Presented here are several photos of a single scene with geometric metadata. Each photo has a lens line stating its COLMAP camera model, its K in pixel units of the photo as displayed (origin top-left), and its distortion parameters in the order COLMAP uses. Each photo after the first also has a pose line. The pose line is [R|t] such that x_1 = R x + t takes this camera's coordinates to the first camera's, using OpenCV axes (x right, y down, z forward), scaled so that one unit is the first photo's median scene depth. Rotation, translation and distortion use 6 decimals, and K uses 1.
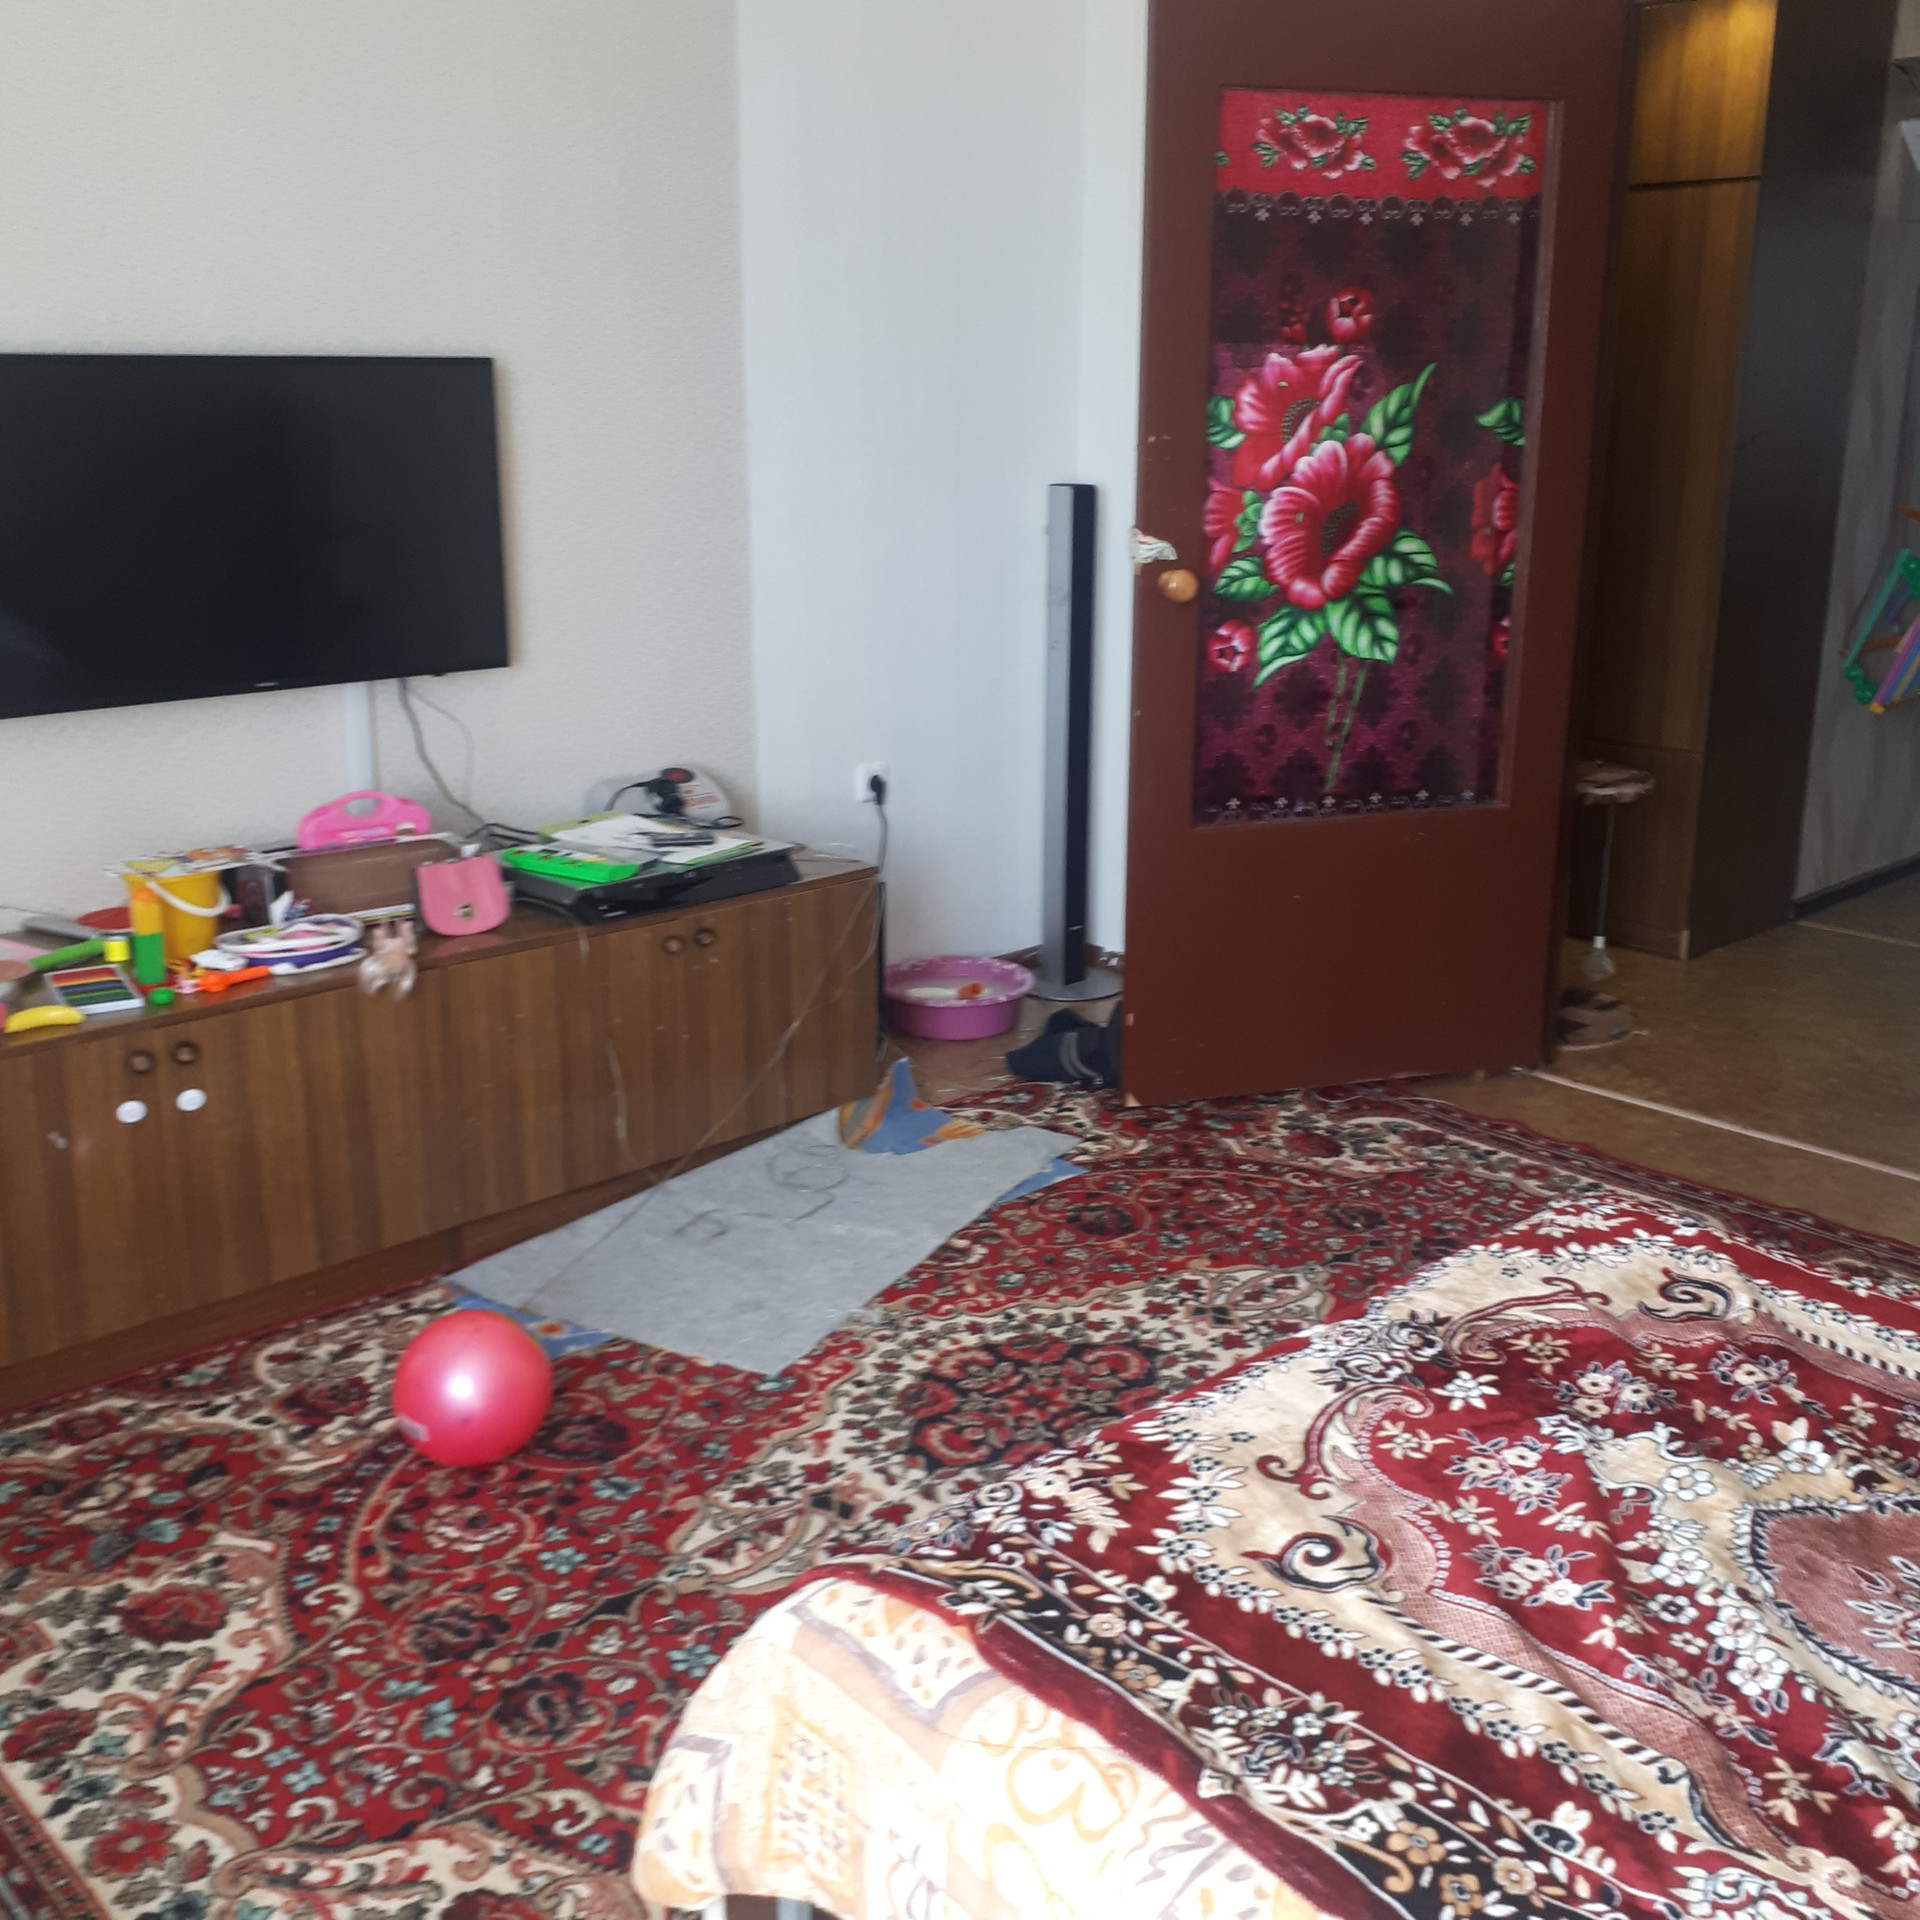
lens RADIAL K [[2014.0, 0, 960.0], [0, 2014.0, 960.0], [0, 0, 1]] dist [0.112453, -0.244814]
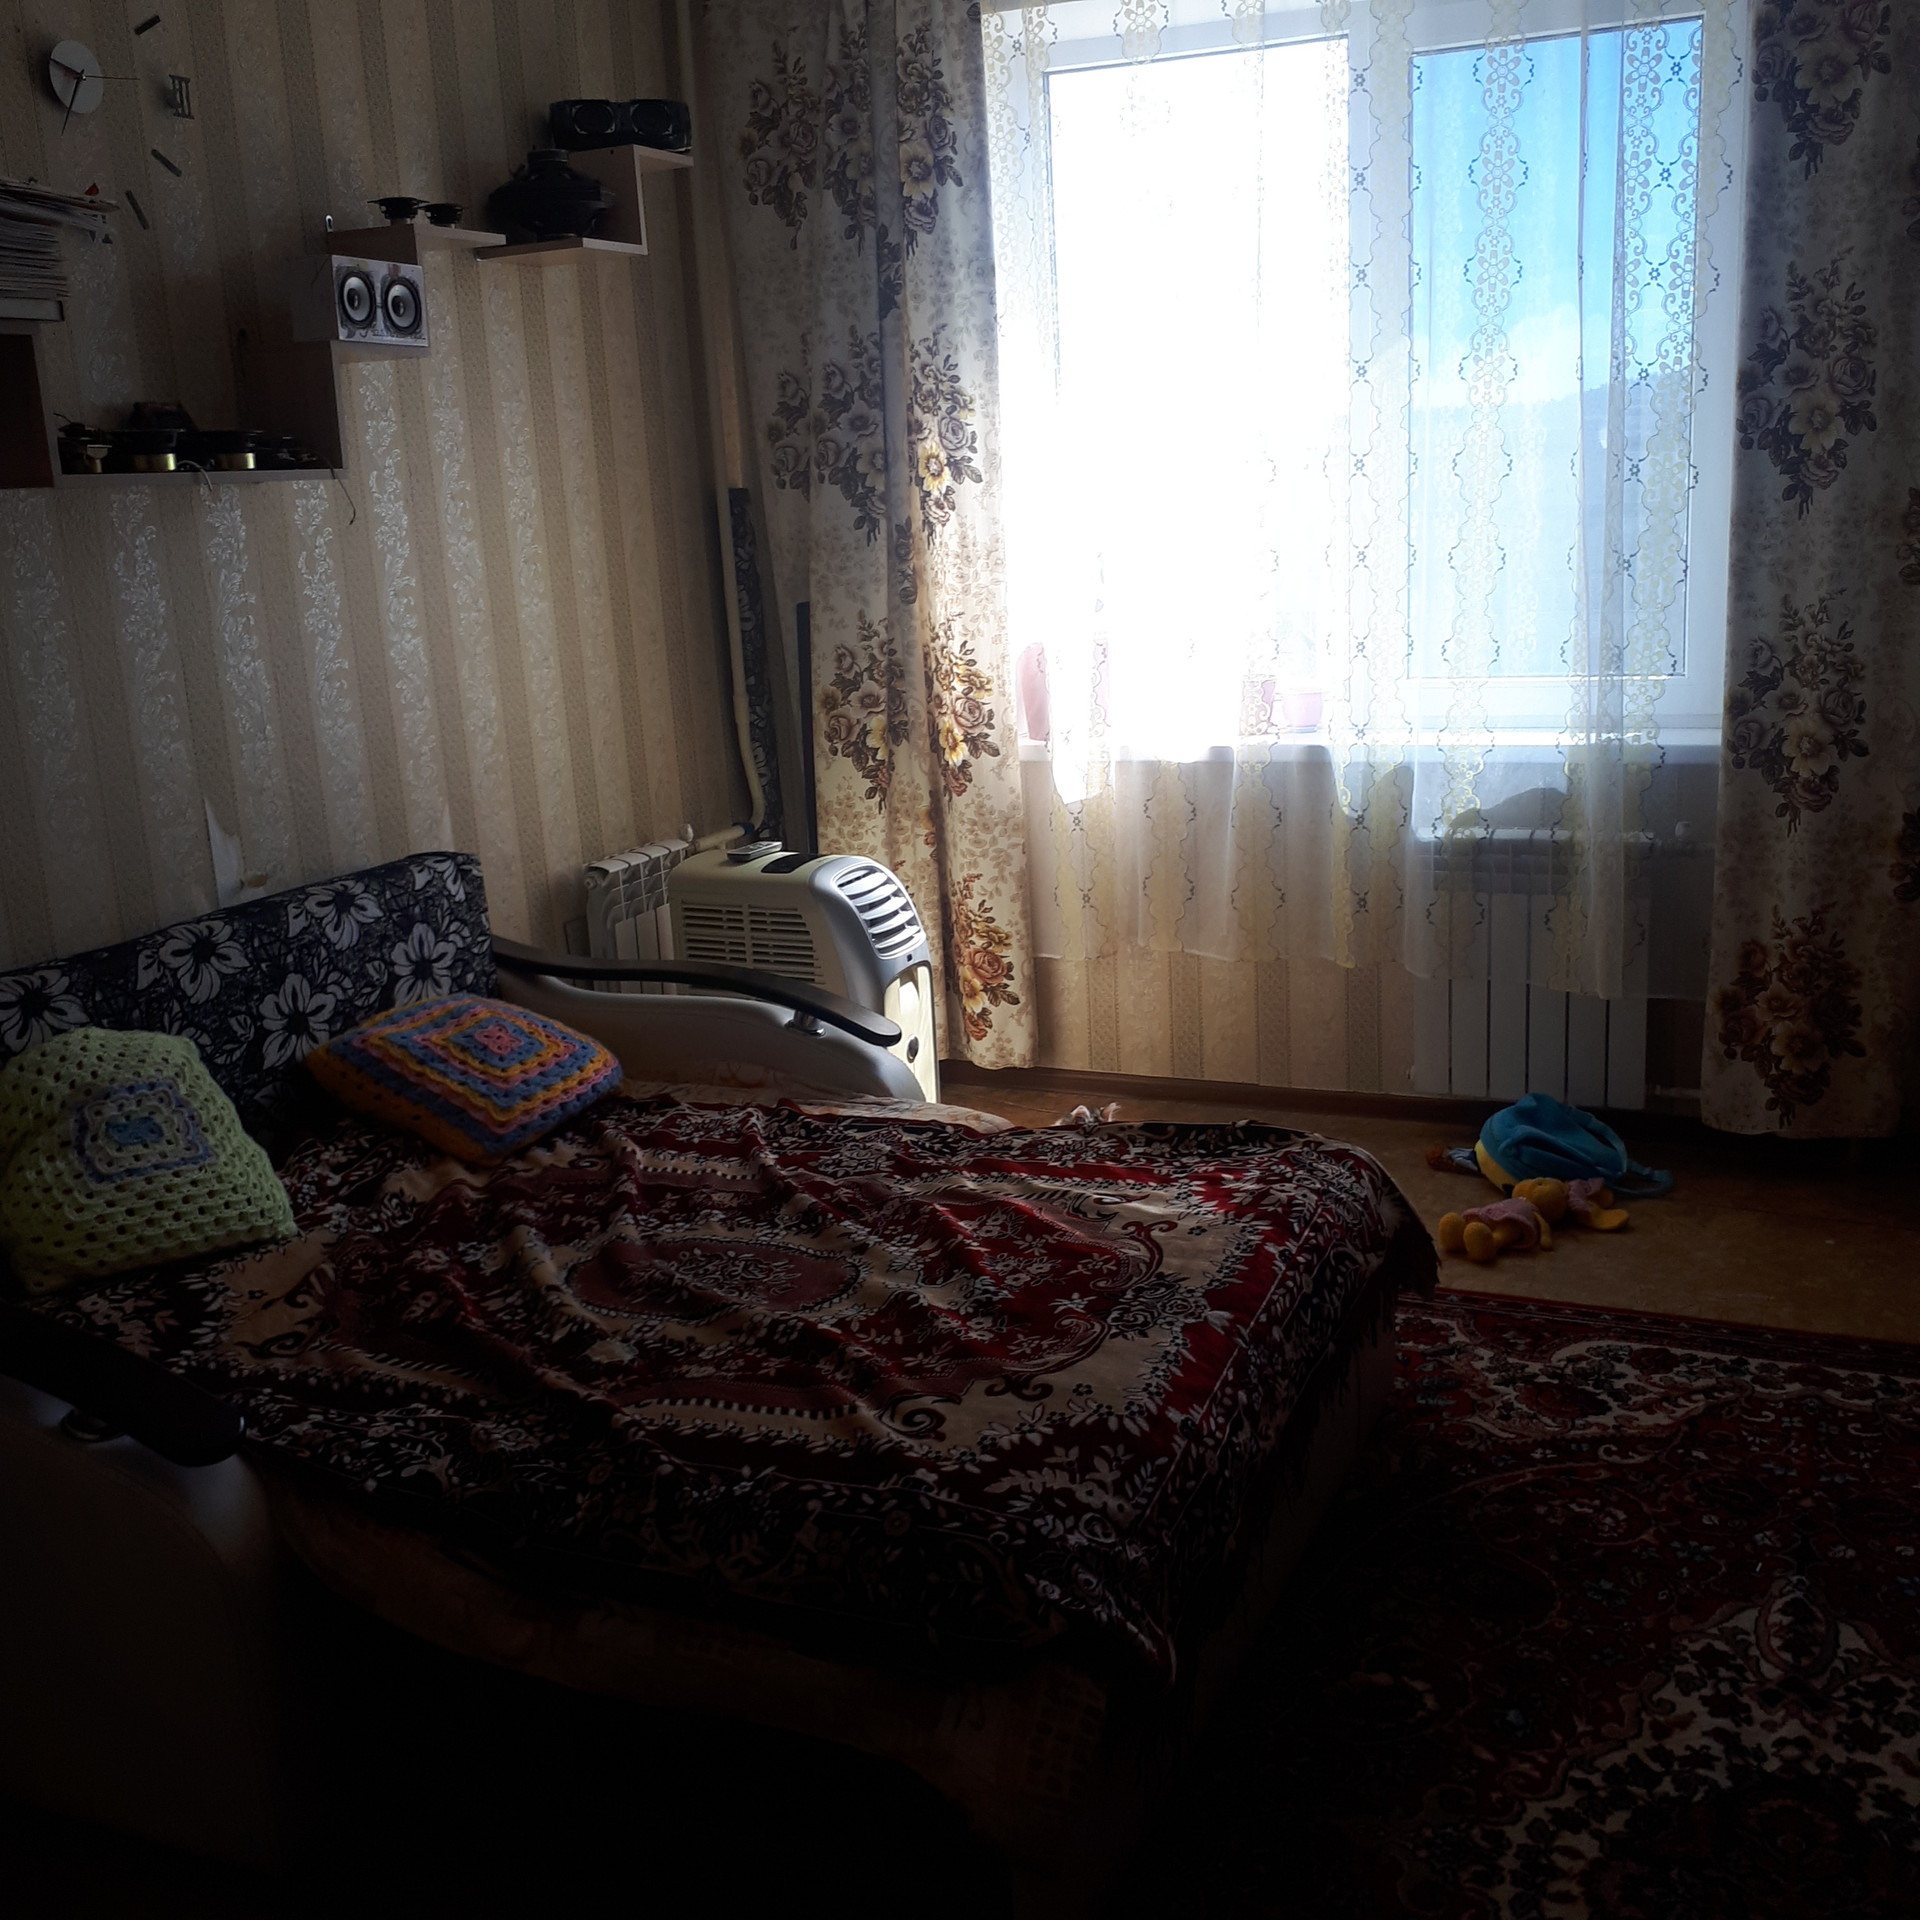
lens RADIAL K [[2072.7, 0, 960.6], [0, 2072.7, 923.9], [0, 0, 1]] dist [0.167259, -0.244630]
pose [[-0.920639, 0.117455, -0.372327, 0.647283], [-0.071336, 0.887009, 0.456208, -0.485103], [0.383842, 0.446564, -0.808236, 1.619656]]
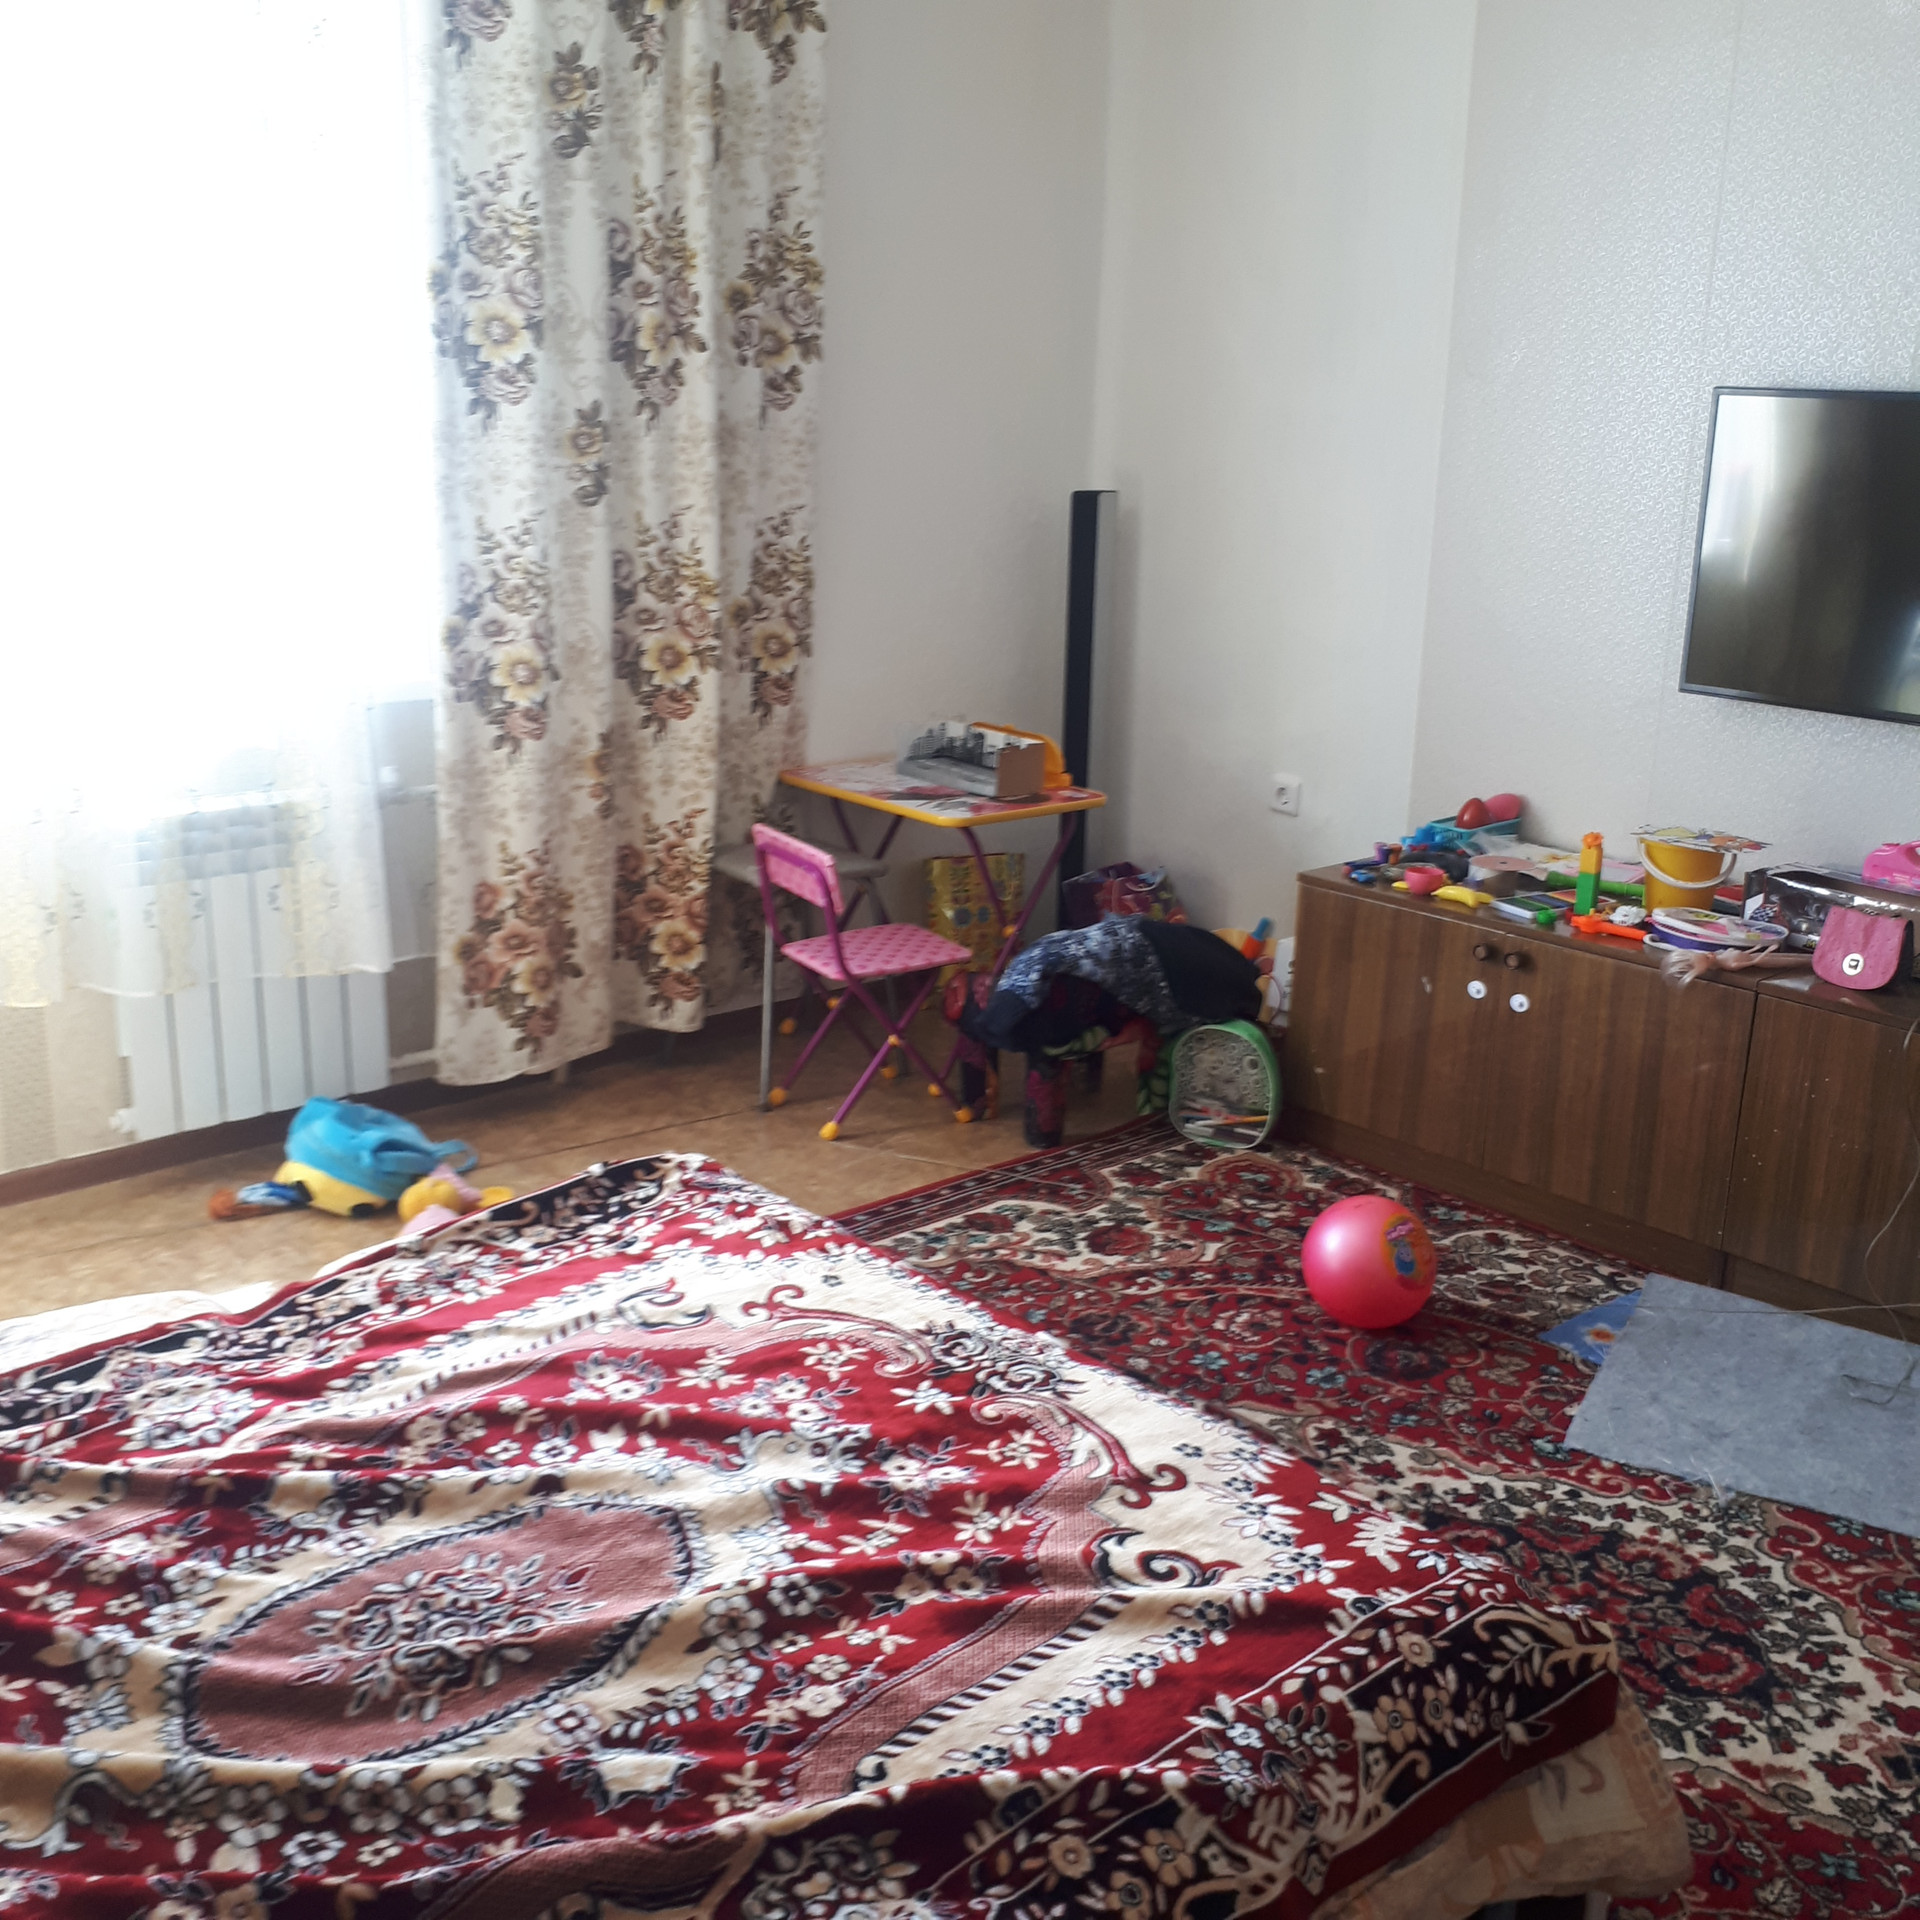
lens RADIAL K [[2034.0, 0, 1026.0], [0, 2034.0, 965.8], [0, 0, 1]] dist [0.184901, -0.482378]
pose [[-0.004059, 0.264607, -0.964348, 0.981231], [-0.310929, 0.916221, 0.252710, -0.209221], [0.950424, 0.300870, 0.078556, 0.772182]]
